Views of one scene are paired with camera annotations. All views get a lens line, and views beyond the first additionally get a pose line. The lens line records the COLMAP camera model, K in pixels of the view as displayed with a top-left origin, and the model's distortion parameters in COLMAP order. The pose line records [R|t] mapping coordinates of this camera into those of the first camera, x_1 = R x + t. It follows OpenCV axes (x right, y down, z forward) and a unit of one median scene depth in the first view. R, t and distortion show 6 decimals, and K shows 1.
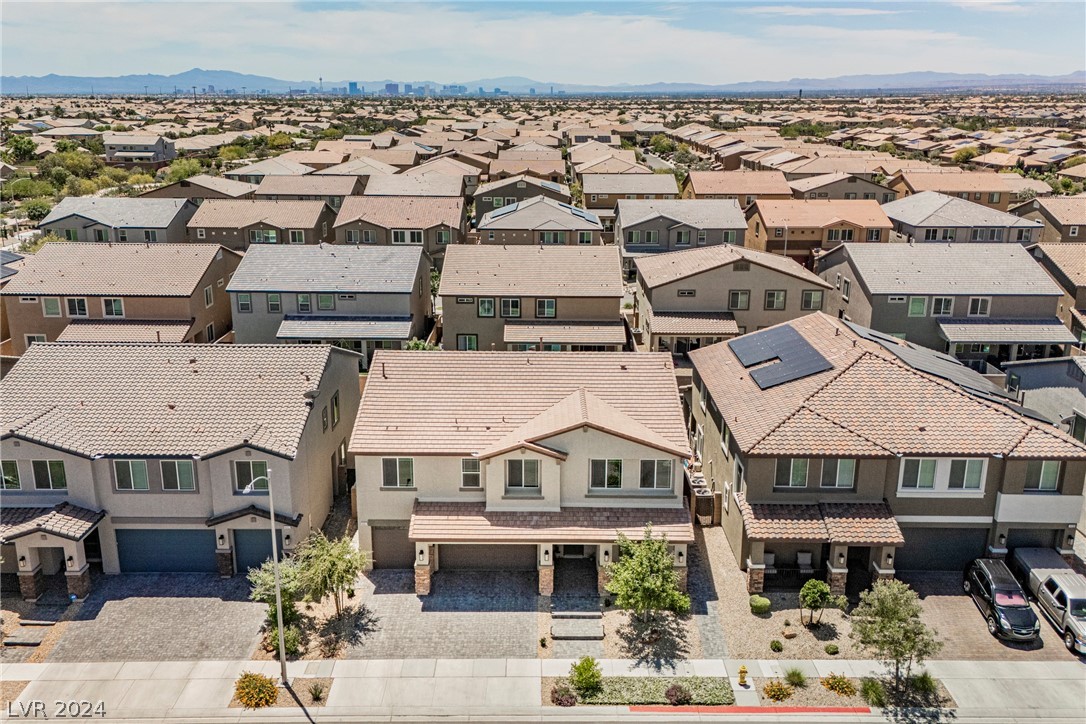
lens RADIAL K [[938.8, 0, 543.0], [0, 938.8, 362.0], [0, 0, 1]] dist [0.079085, -0.093328]
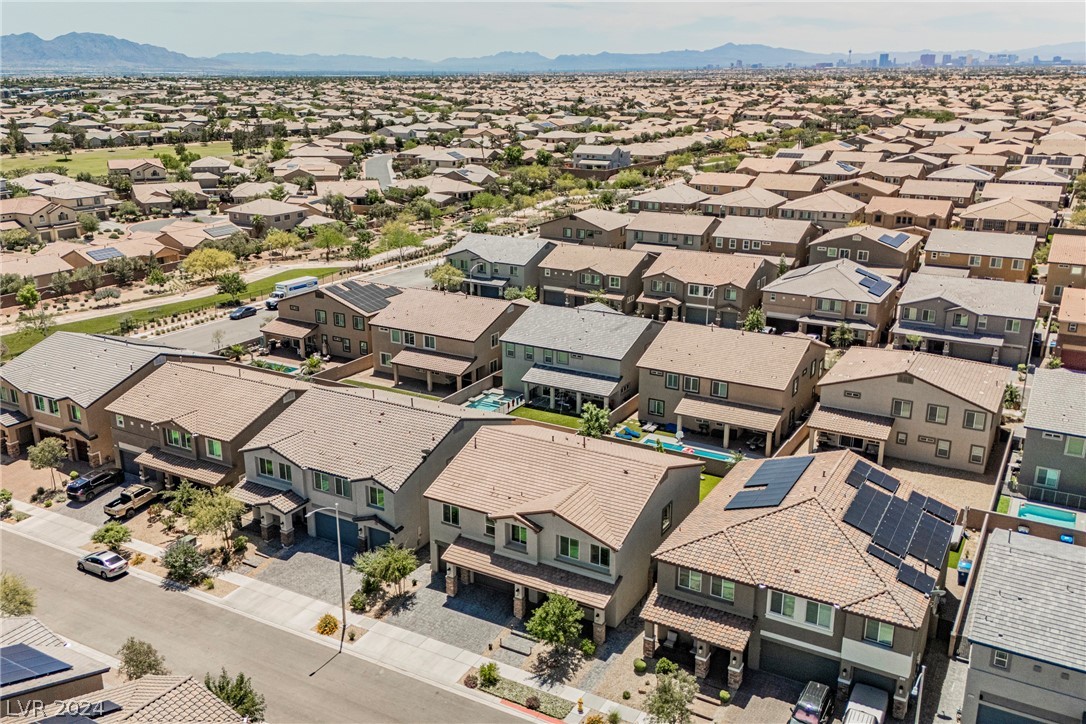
lens RADIAL K [[938.8, 0, 543.0], [0, 938.8, 362.0], [0, 0, 1]] dist [0.079085, -0.093328]
pose [[0.869806, 0.141921, -0.472541, 0.673665], [-0.130702, 0.989800, 0.056688, -0.238972], [0.475766, 0.012455, 0.879483, -0.293786]]
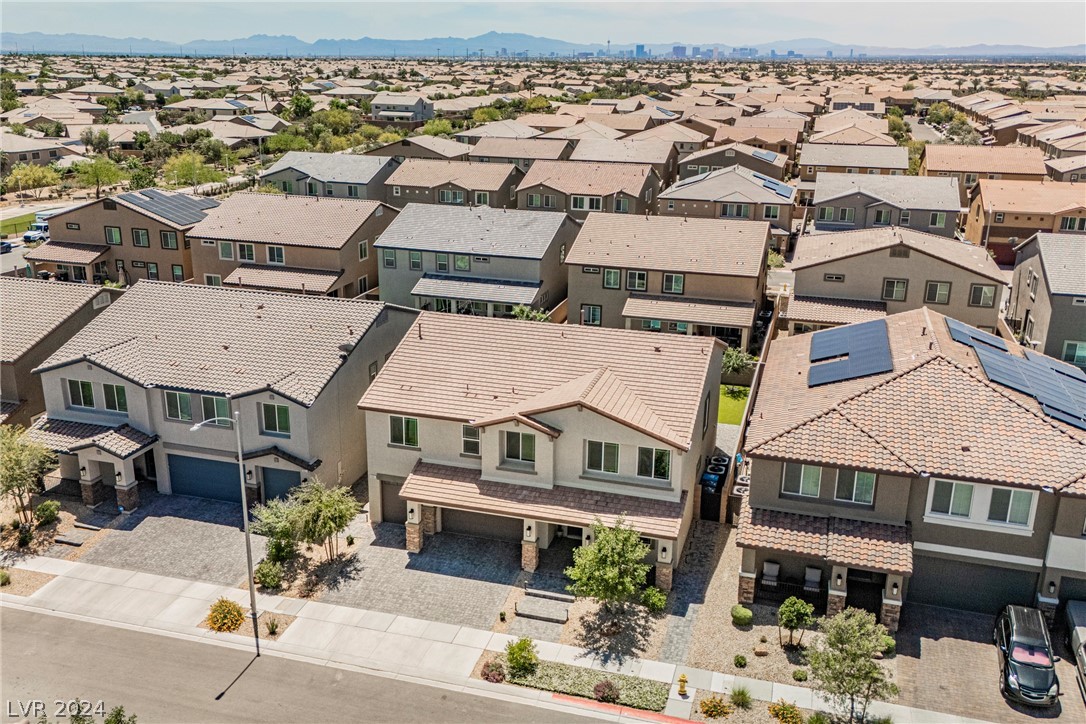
lens RADIAL K [[957.4, 0, 543.0], [0, 957.4, 362.0], [0, 0, 1]] dist [0.083695, -0.109902]
pose [[0.959835, 0.092594, -0.264847, 0.258624], [-0.084636, 0.995554, 0.041330, -0.012819], [0.267496, -0.017254, 0.963404, 0.040353]]
